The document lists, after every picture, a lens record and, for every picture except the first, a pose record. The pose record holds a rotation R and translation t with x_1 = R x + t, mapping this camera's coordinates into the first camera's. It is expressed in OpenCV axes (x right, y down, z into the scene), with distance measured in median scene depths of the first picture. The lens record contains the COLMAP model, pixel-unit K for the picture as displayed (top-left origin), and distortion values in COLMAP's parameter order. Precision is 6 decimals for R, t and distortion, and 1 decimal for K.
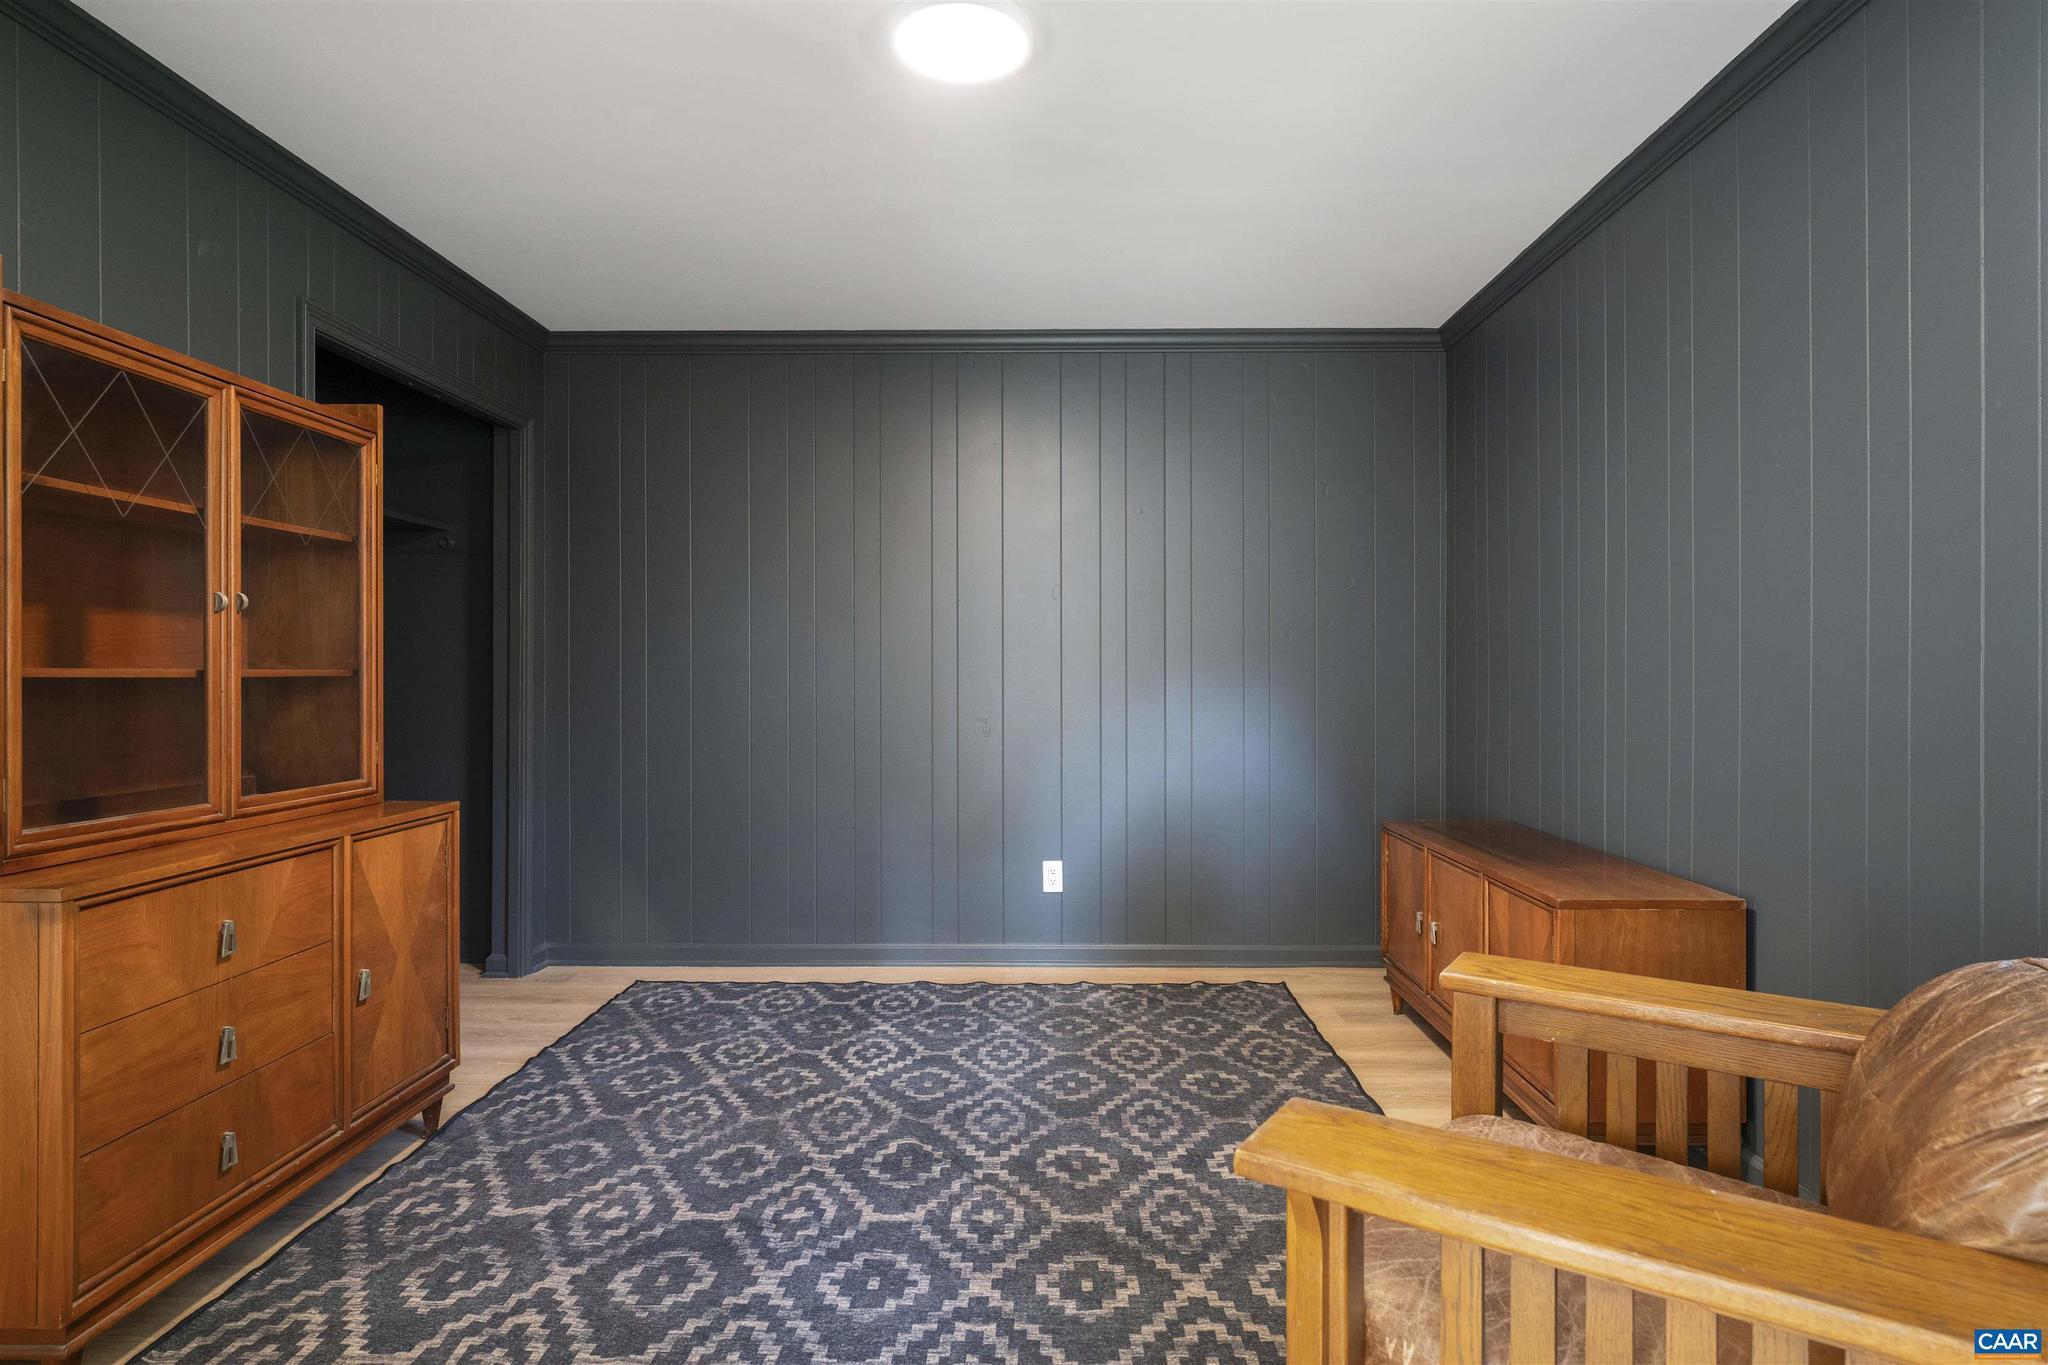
lens RADIAL K [[1114.1, 0, 1027.7], [0, 1114.1, 655.9], [0, 0, 1]] dist [-0.003564, -0.000472]
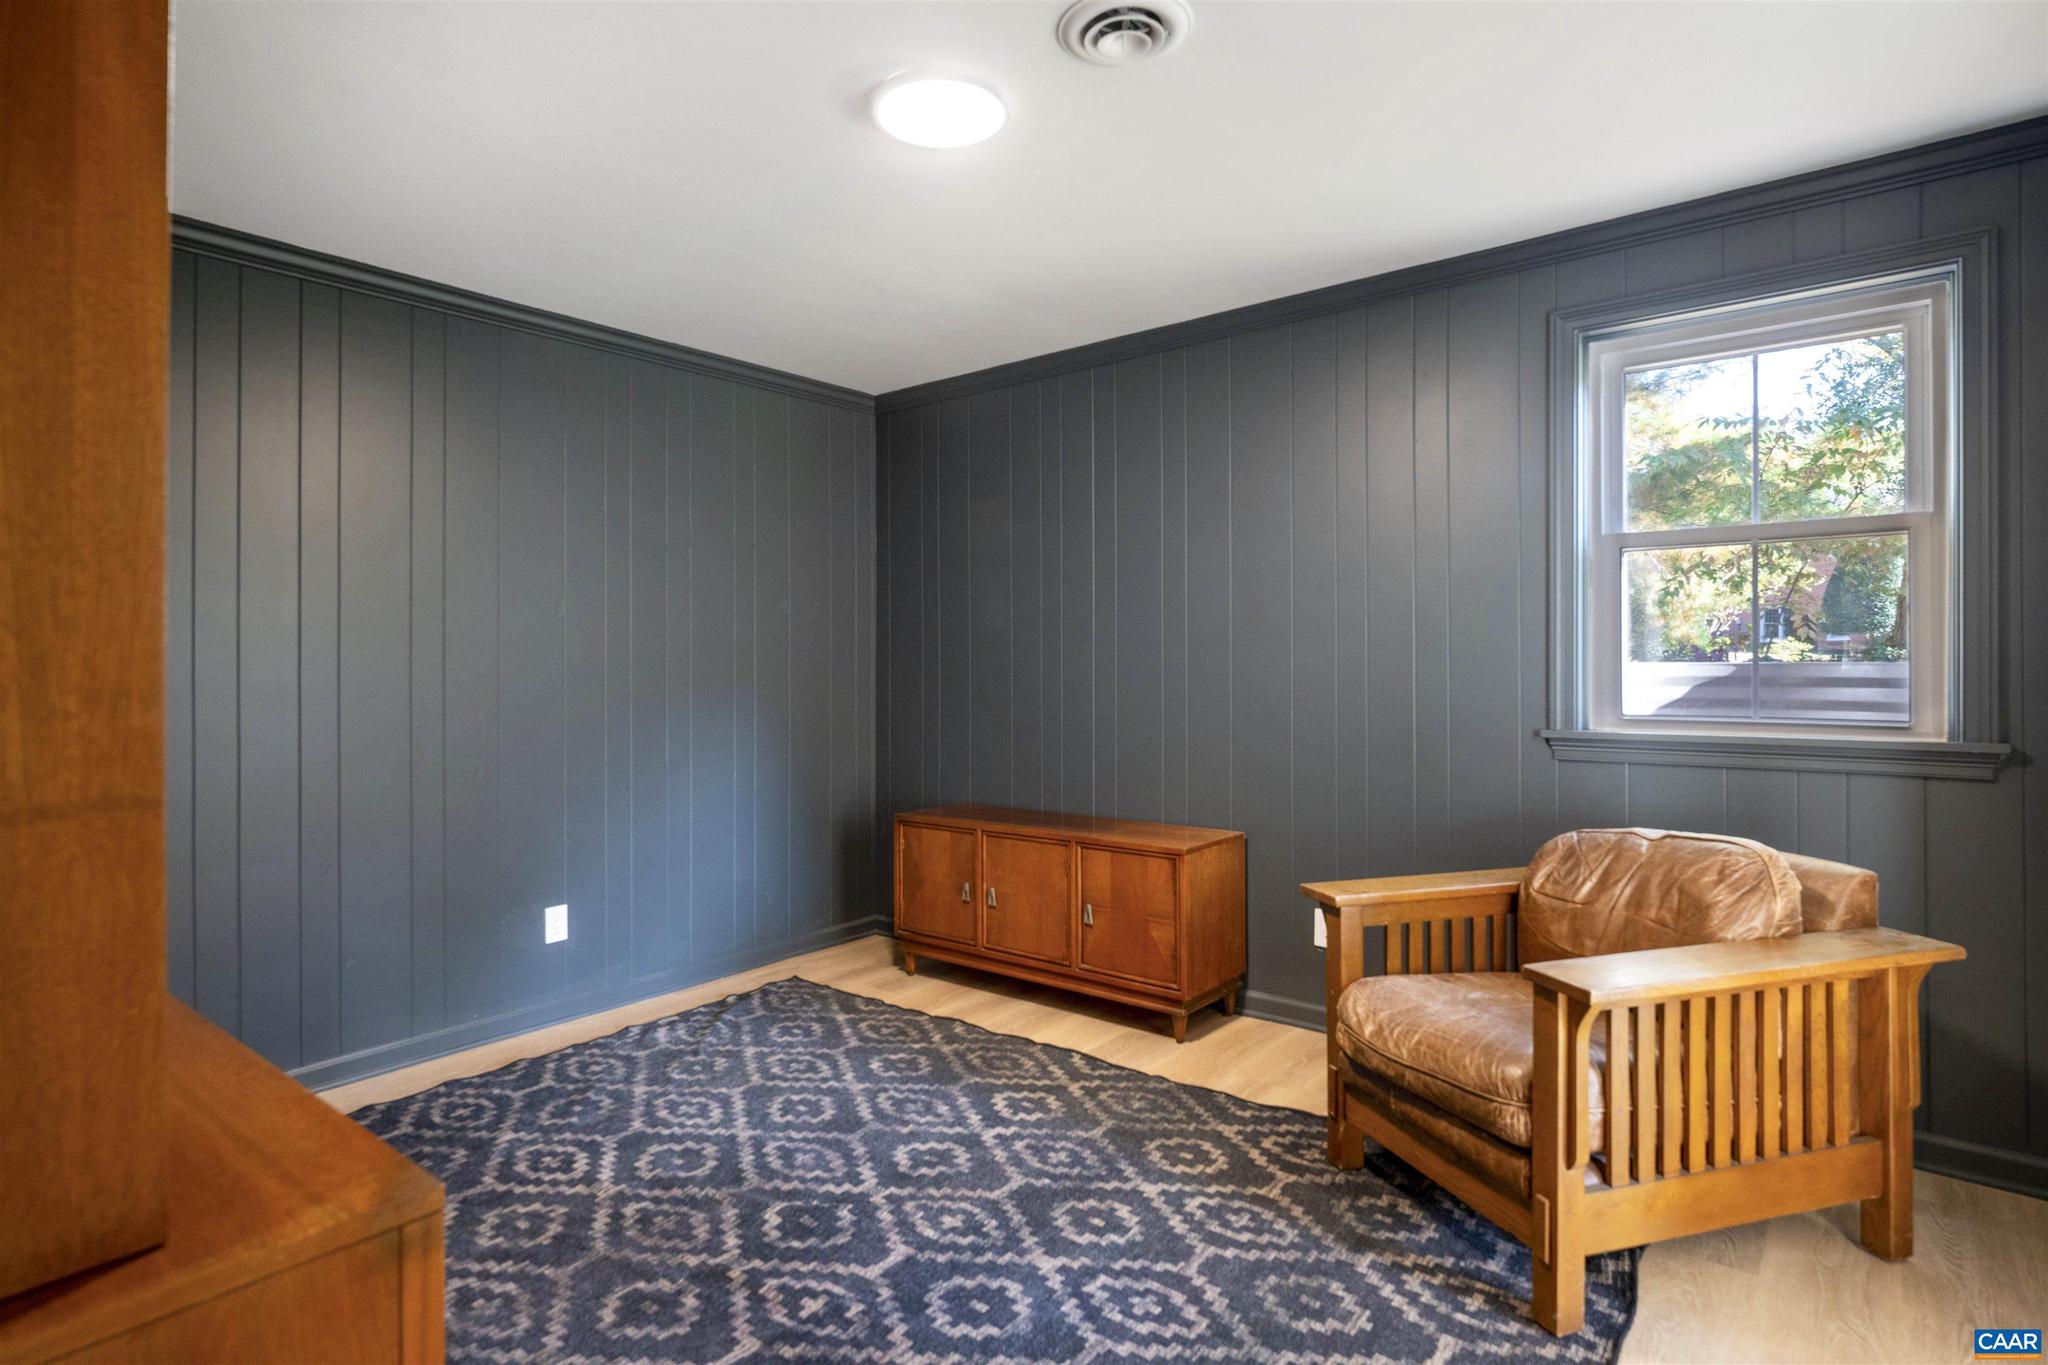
lens RADIAL K [[1078.4, 0, 1023.4], [0, 1078.4, 646.4], [0, 0, 1]] dist [0.006505, 0.000594]
pose [[0.618979, -0.000333, 0.785407, -0.629227], [0.000900, 1.000000, -0.000285, -0.039606], [-0.785407, 0.000883, 0.618979, 0.231997]]
